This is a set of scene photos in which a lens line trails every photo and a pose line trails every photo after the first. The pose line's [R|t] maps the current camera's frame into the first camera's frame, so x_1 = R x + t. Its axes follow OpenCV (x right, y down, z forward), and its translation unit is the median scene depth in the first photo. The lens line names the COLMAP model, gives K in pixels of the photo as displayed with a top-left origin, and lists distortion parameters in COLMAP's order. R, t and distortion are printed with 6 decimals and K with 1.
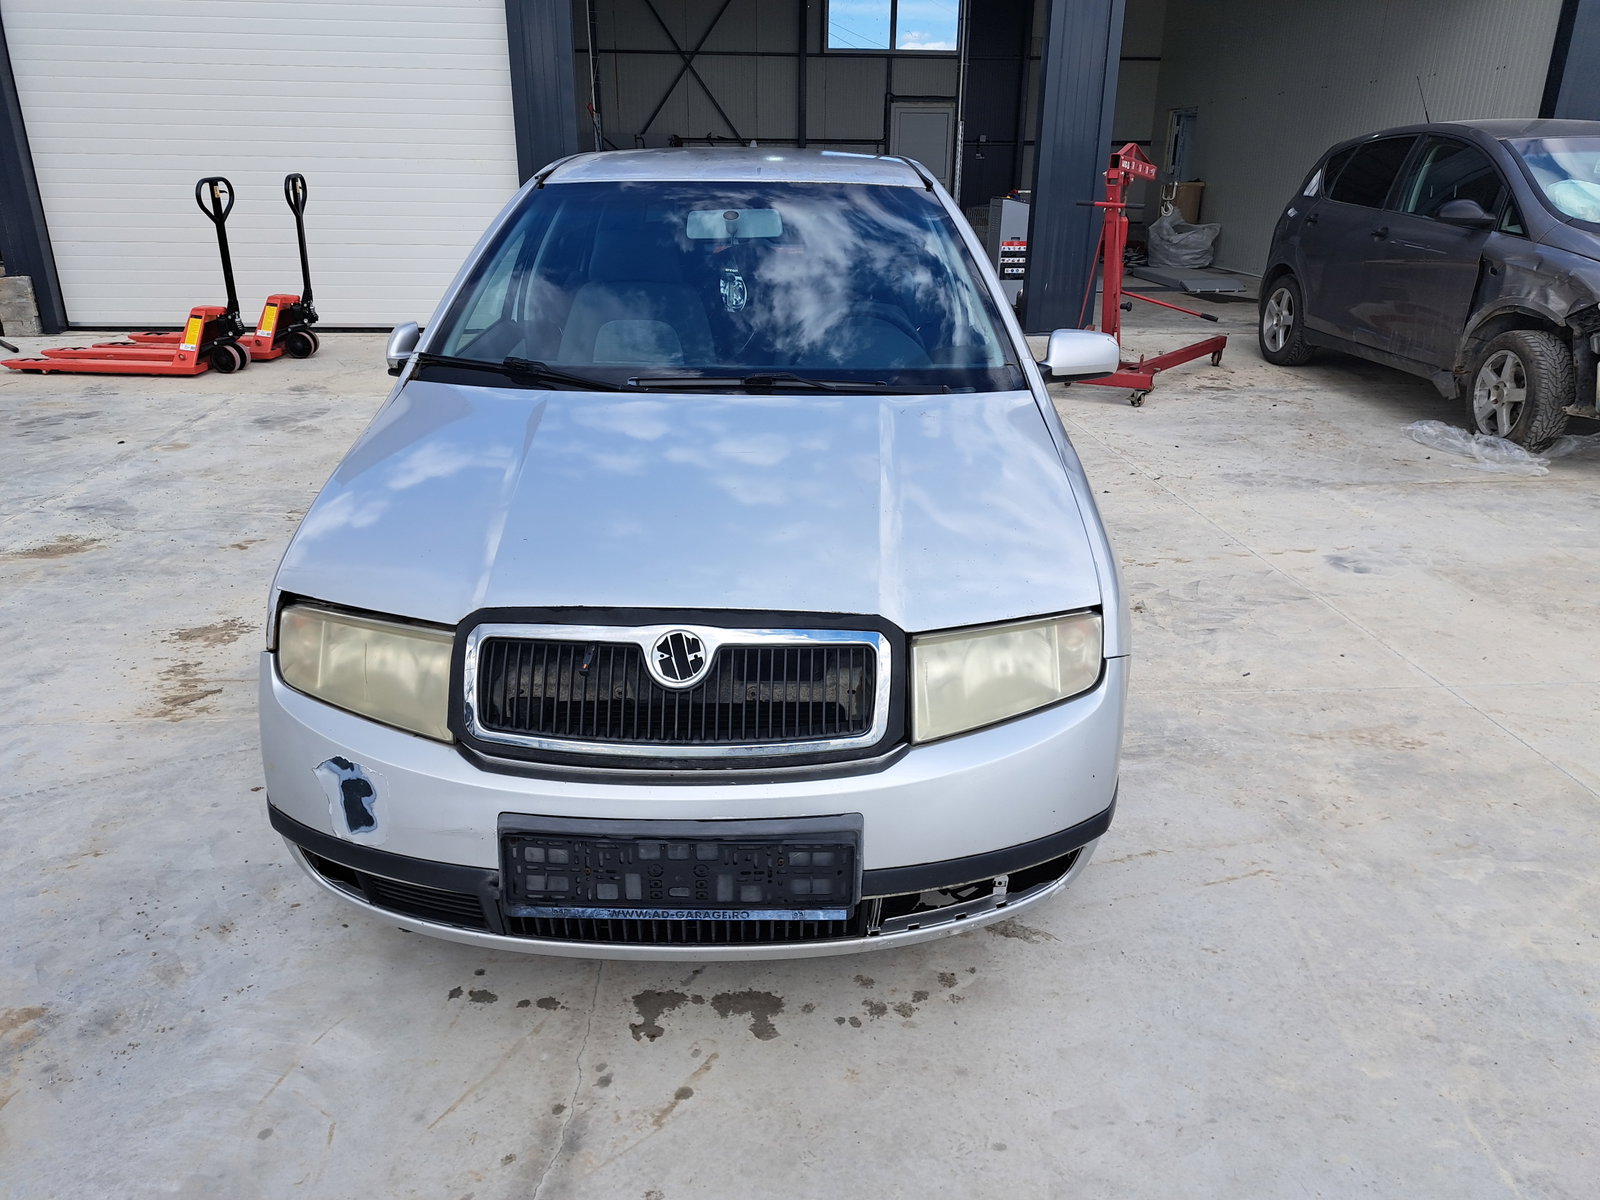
lens RADIAL K [[1152.1, 0, 800.0], [0, 1152.1, 600.0], [0, 0, 1]] dist [0.030241, -0.006642]
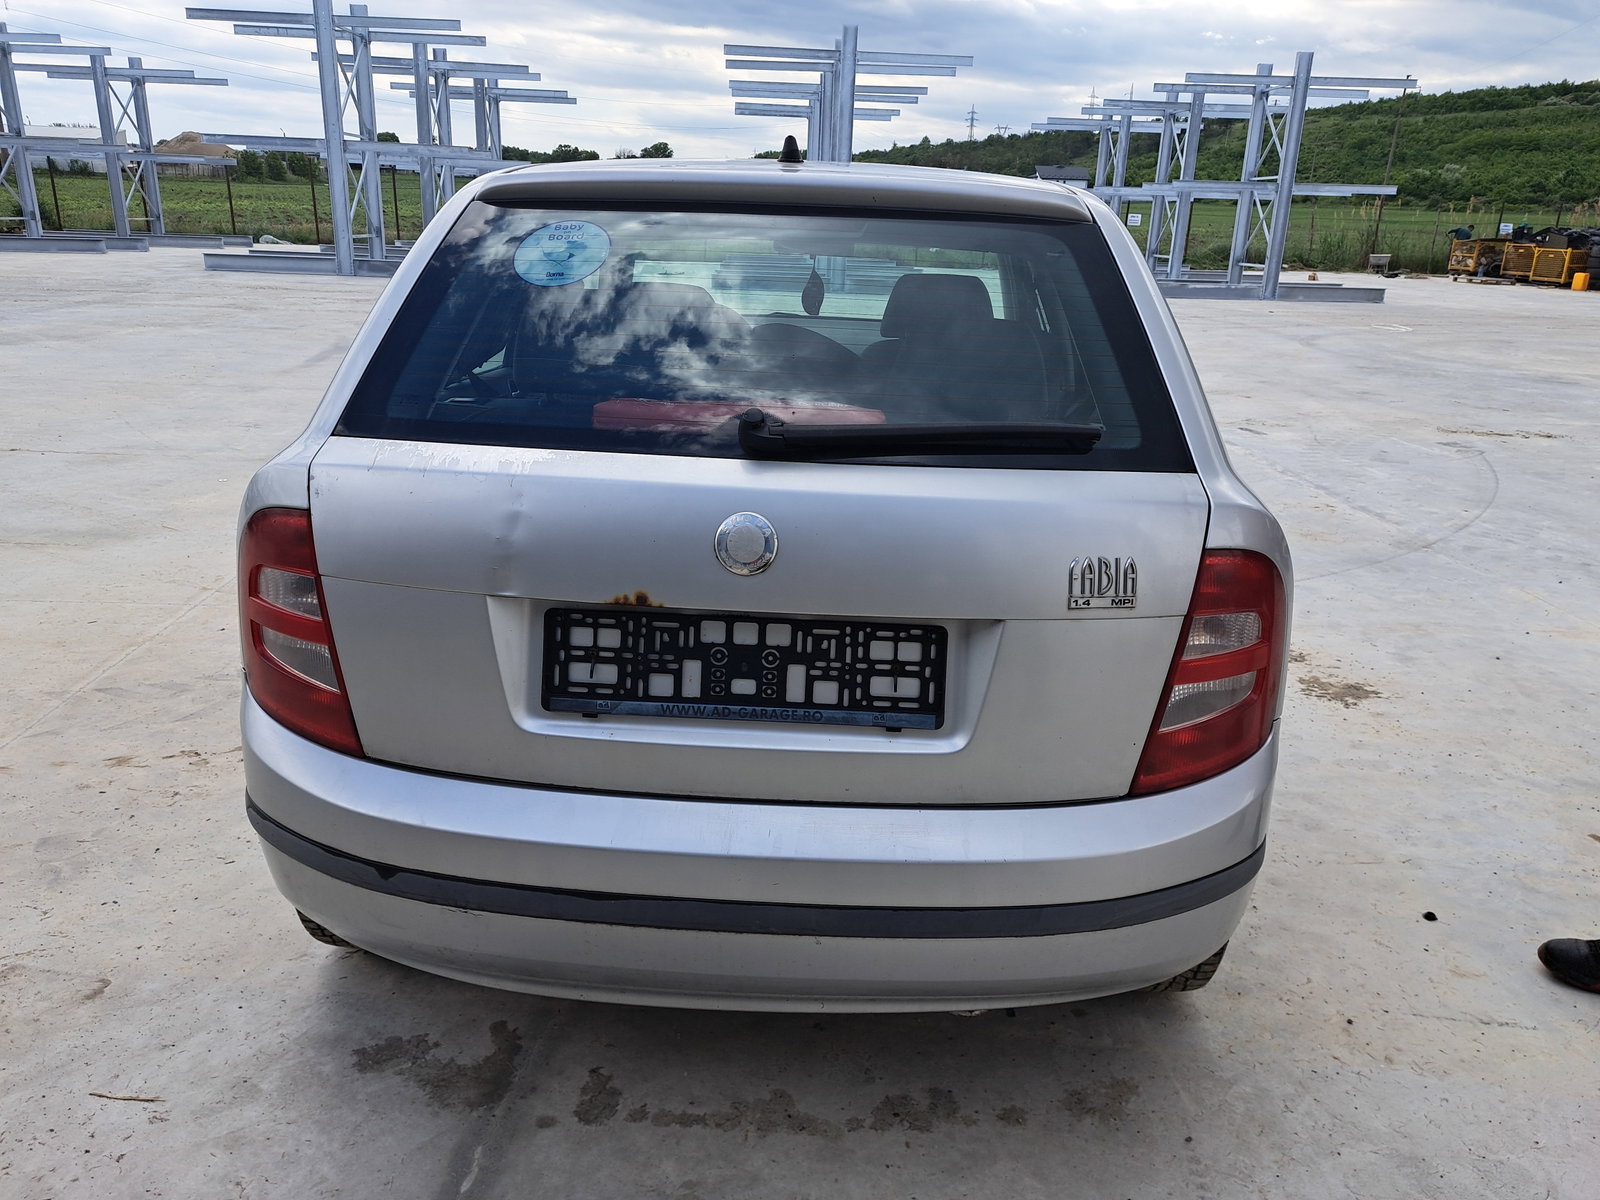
lens RADIAL K [[1161.8, 0, 800.0], [0, 1161.8, 600.0], [0, 0, 1]] dist [0.009481, 0.004160]
pose [[-0.998279, -0.052314, 0.026506, -0.077160], [-0.023485, 0.770748, 0.636707, -0.640023], [-0.053739, 0.634989, -0.770650, 1.726571]]
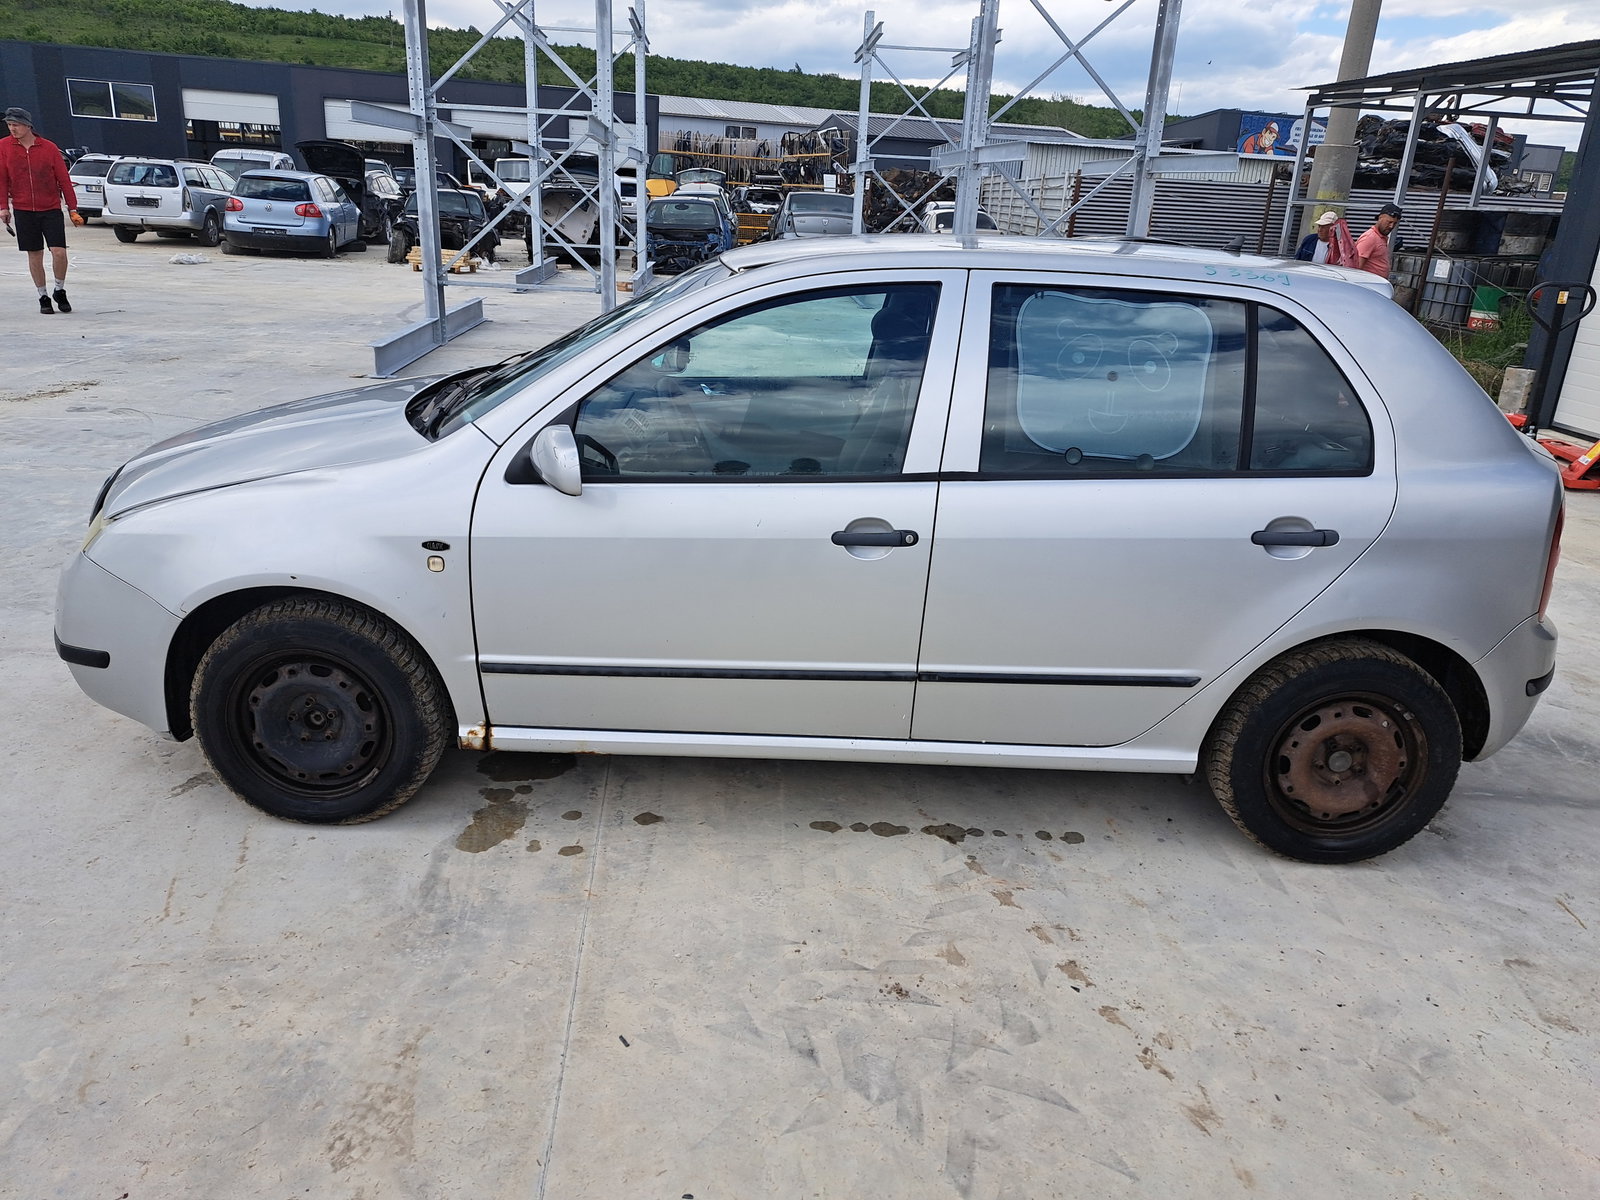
lens RADIAL K [[1152.1, 0, 800.0], [0, 1152.1, 600.0], [0, 0, 1]] dist [0.030241, -0.006642]
pose [[0.009397, 0.330451, -0.943776, 0.854342], [-0.404669, 0.864336, 0.298607, -0.353471], [0.914415, 0.379112, 0.141845, 0.851119]]
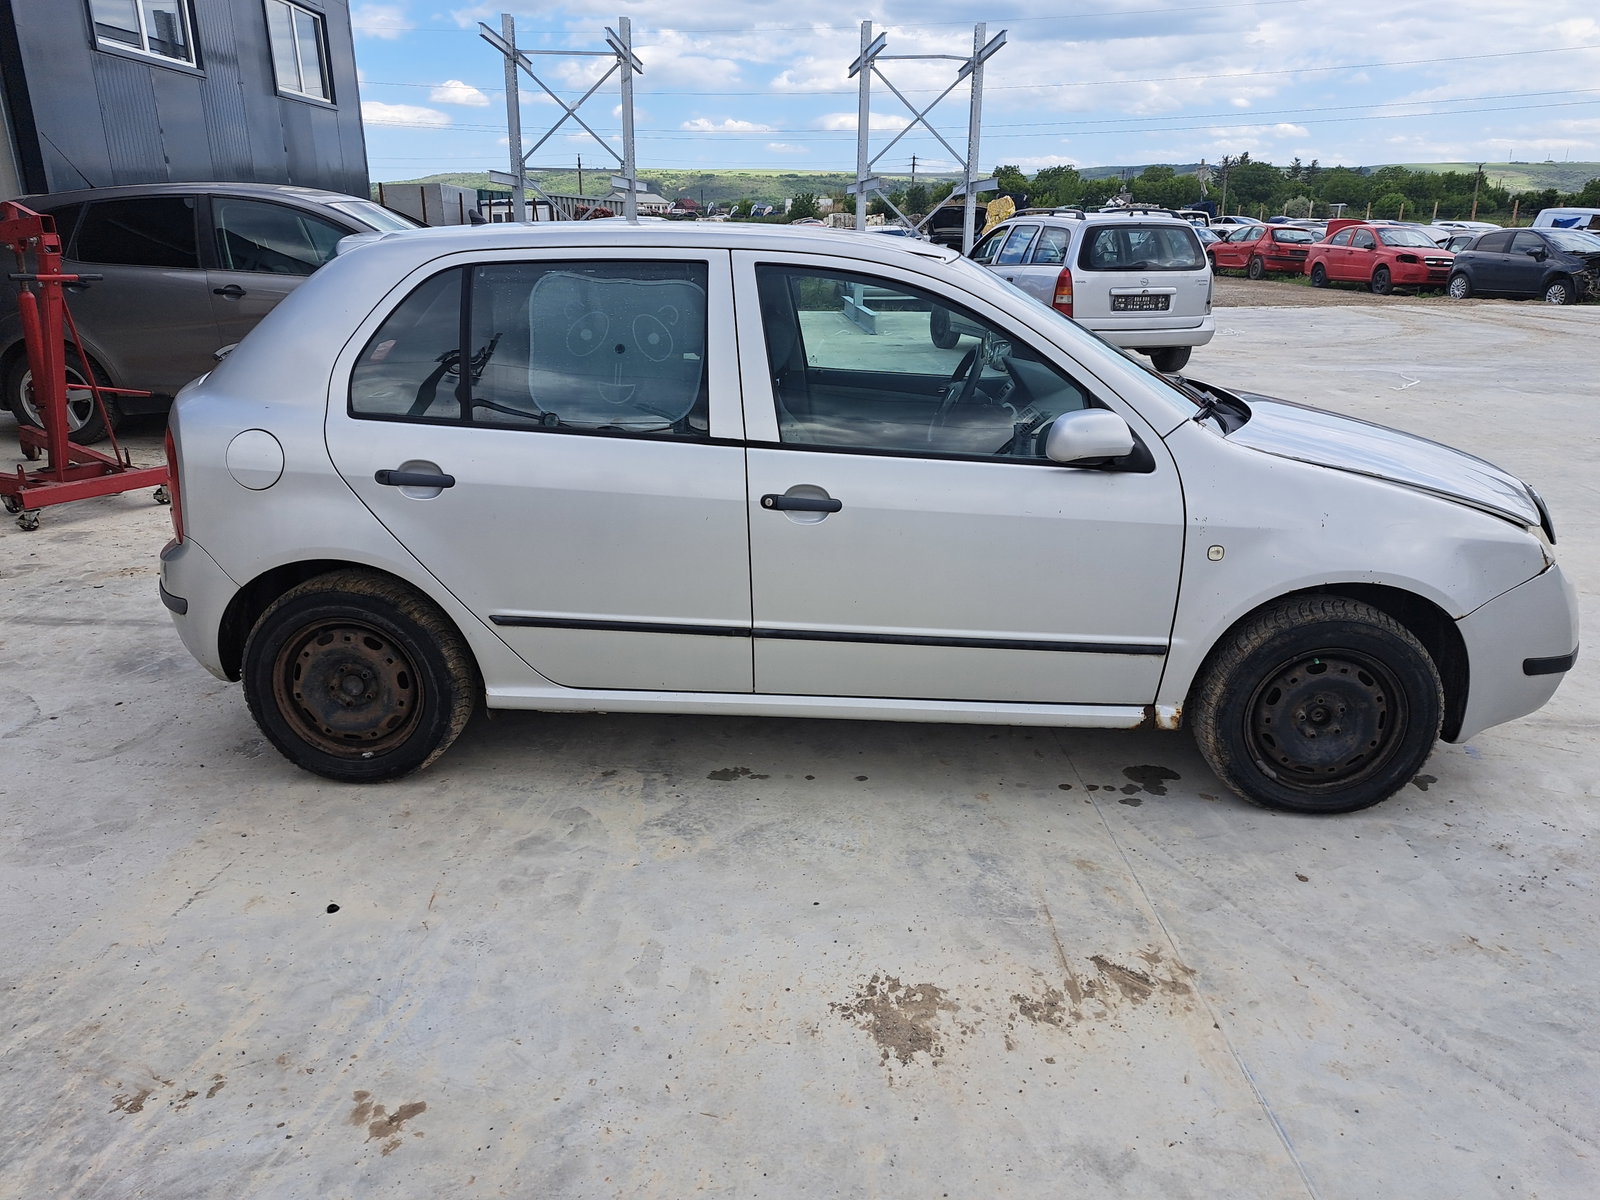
lens RADIAL K [[1152.1, 0, 800.0], [0, 1152.1, 600.0], [0, 0, 1]] dist [0.030241, -0.006642]
pose [[0.053366, -0.327493, 0.943345, -1.004874], [0.360890, 0.887164, 0.287573, -0.355355], [-0.931080, 0.325097, 0.165533, 0.878088]]
